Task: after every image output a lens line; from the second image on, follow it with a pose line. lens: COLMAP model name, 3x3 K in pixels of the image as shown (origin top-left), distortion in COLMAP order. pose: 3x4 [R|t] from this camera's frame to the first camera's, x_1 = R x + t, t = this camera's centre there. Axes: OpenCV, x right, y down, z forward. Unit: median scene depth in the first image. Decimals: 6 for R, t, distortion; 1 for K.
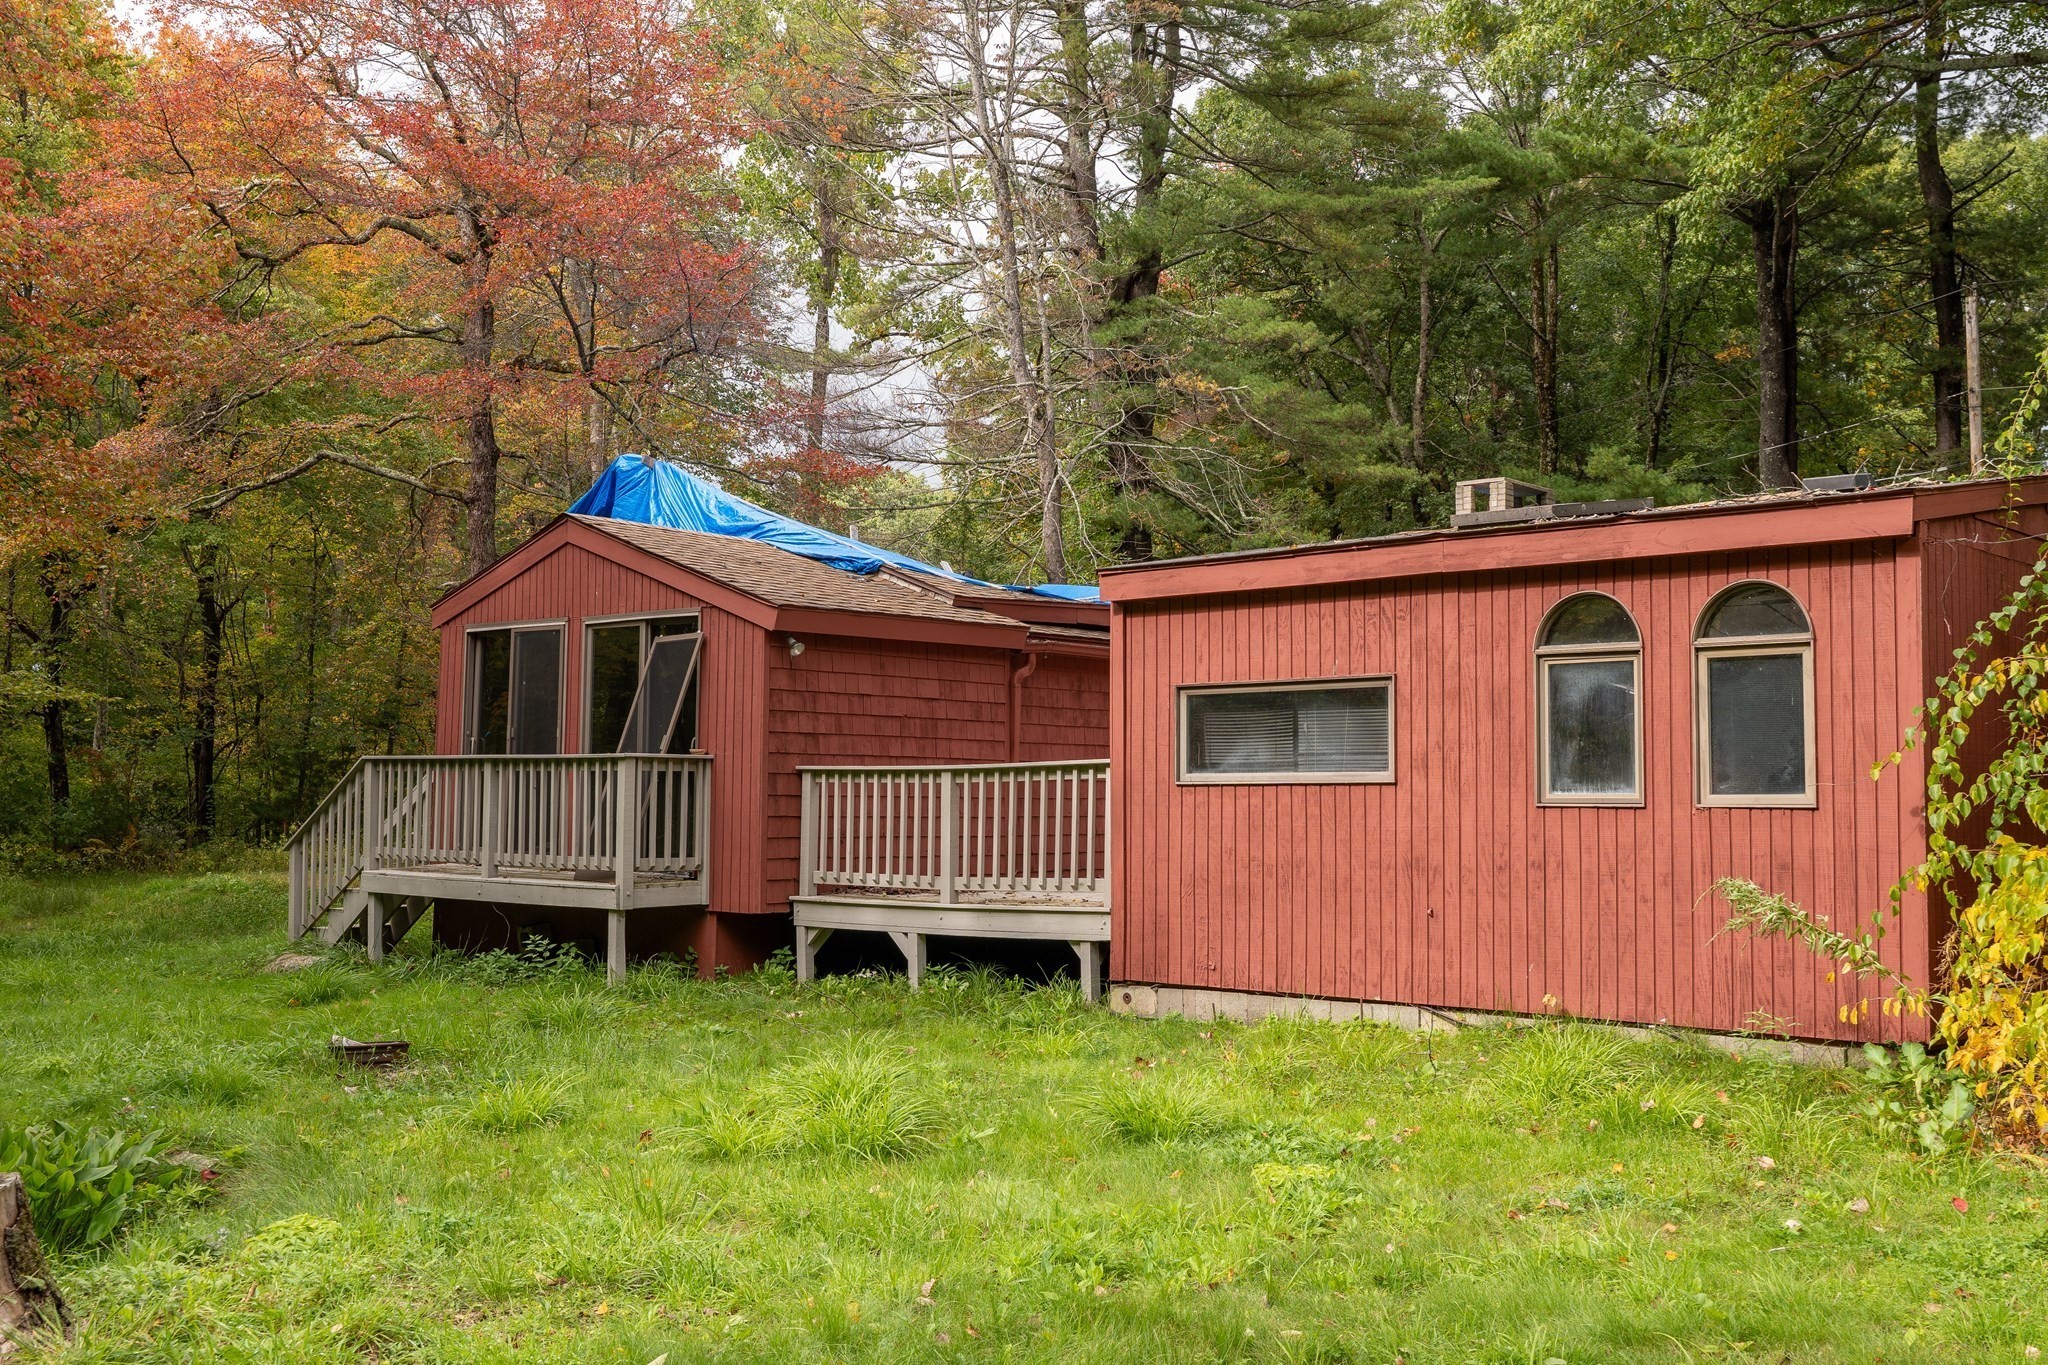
lens RADIAL K [[2049.9, 0, 1023.6], [0, 2049.9, 672.9], [0, 0, 1]] dist [-0.008612, 0.000000]
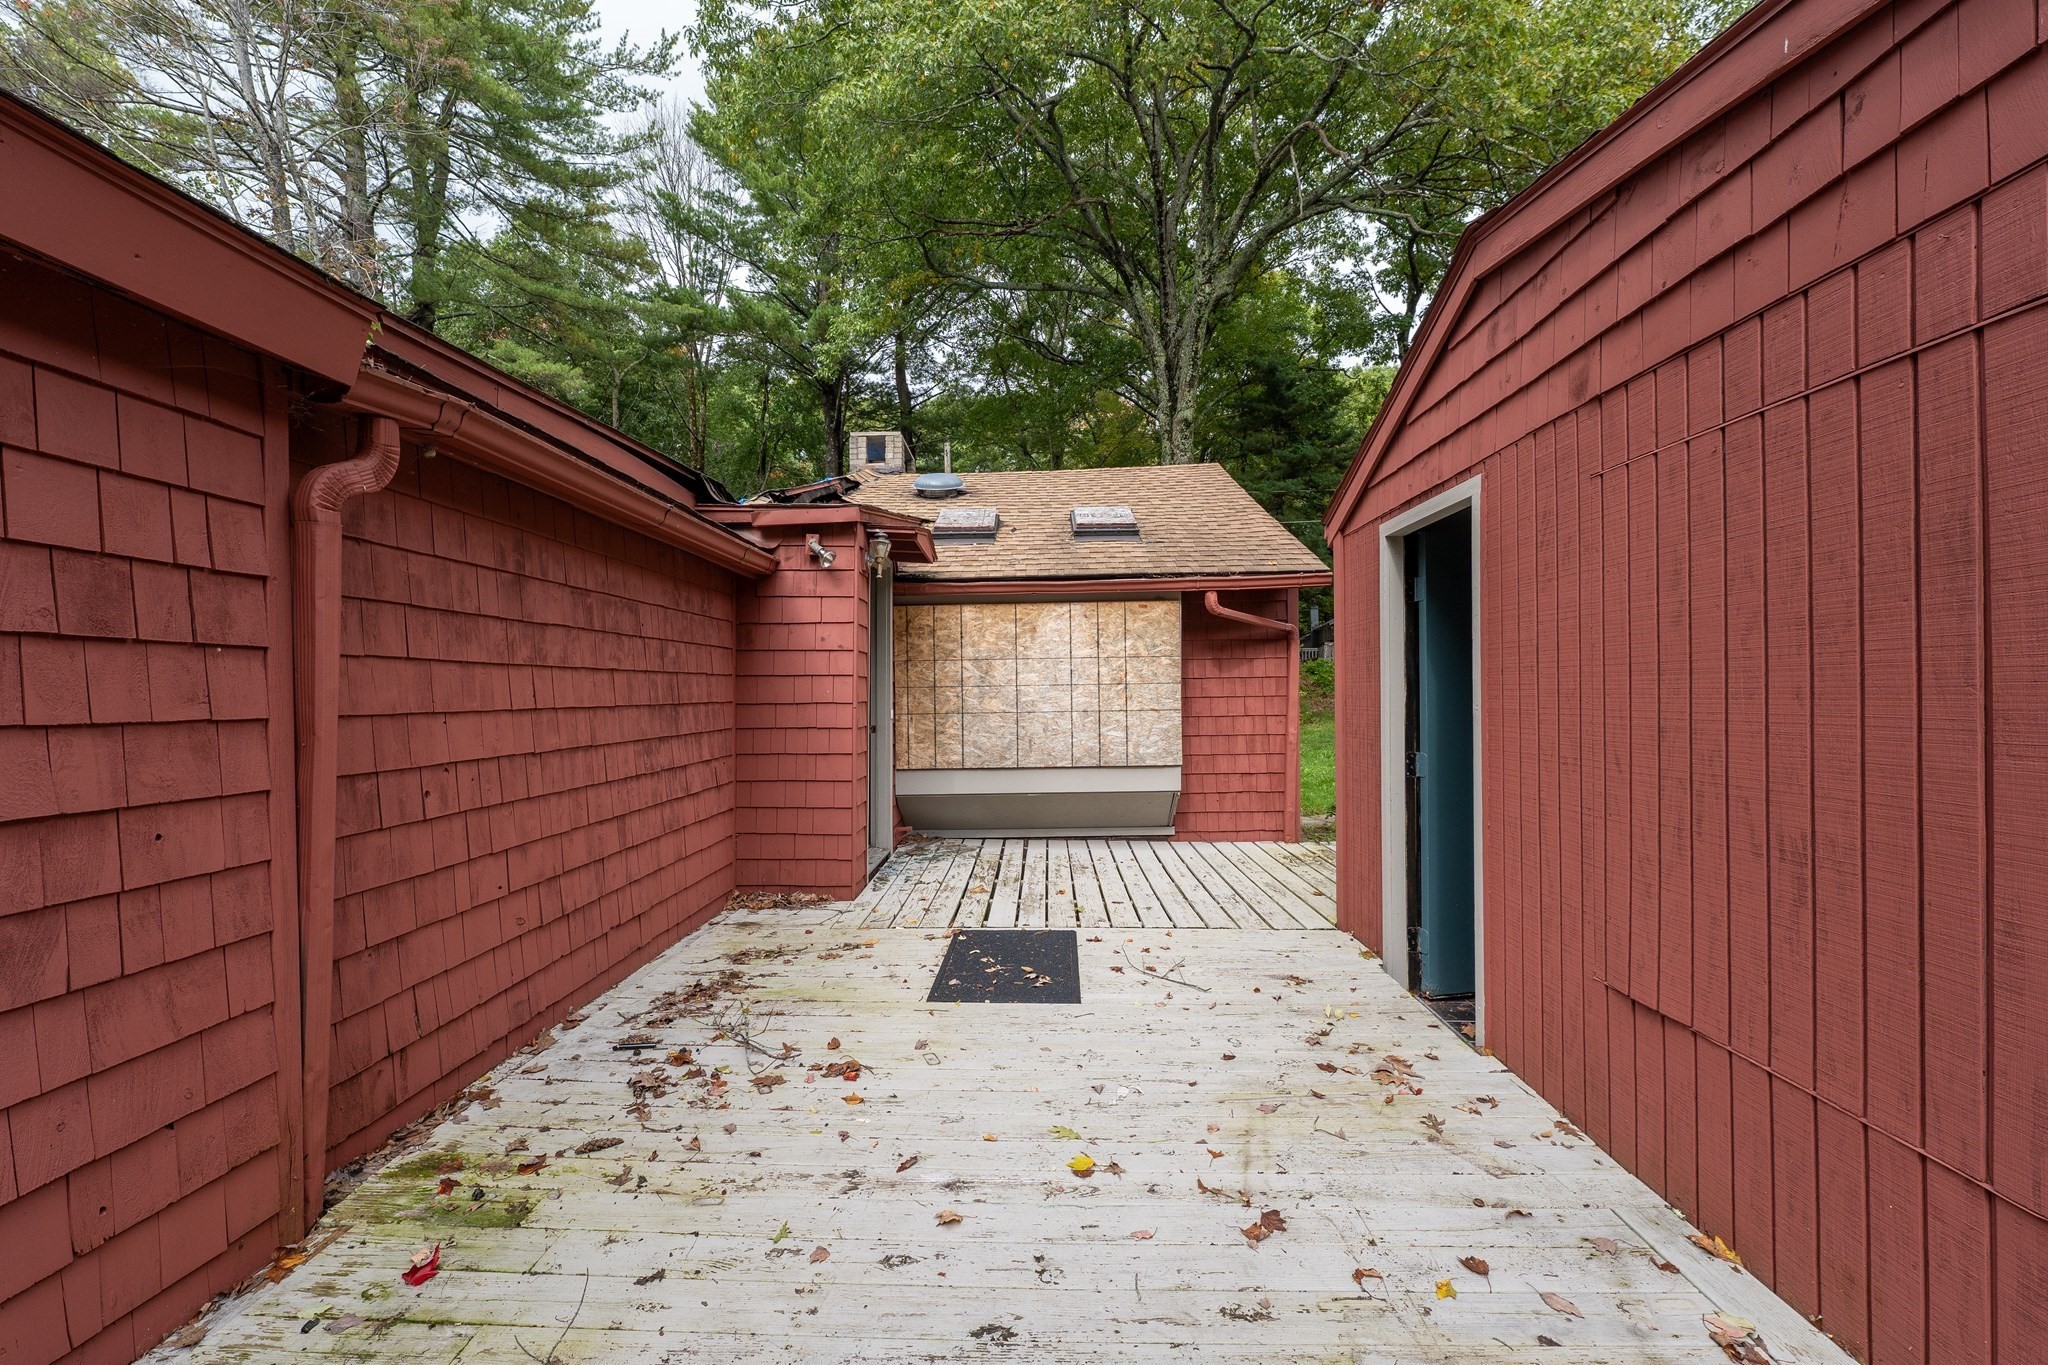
lens RADIAL K [[853.9, 0, 1026.1], [0, 853.9, 684.7], [0, 0, 1]] dist [-0.001818, 0.000044]
pose [[0.762093, -0.011372, 0.647368, -0.006261], [-0.020099, 0.998948, 0.041209, 0.024363], [-0.647156, -0.044417, 0.761063, 0.937223]]
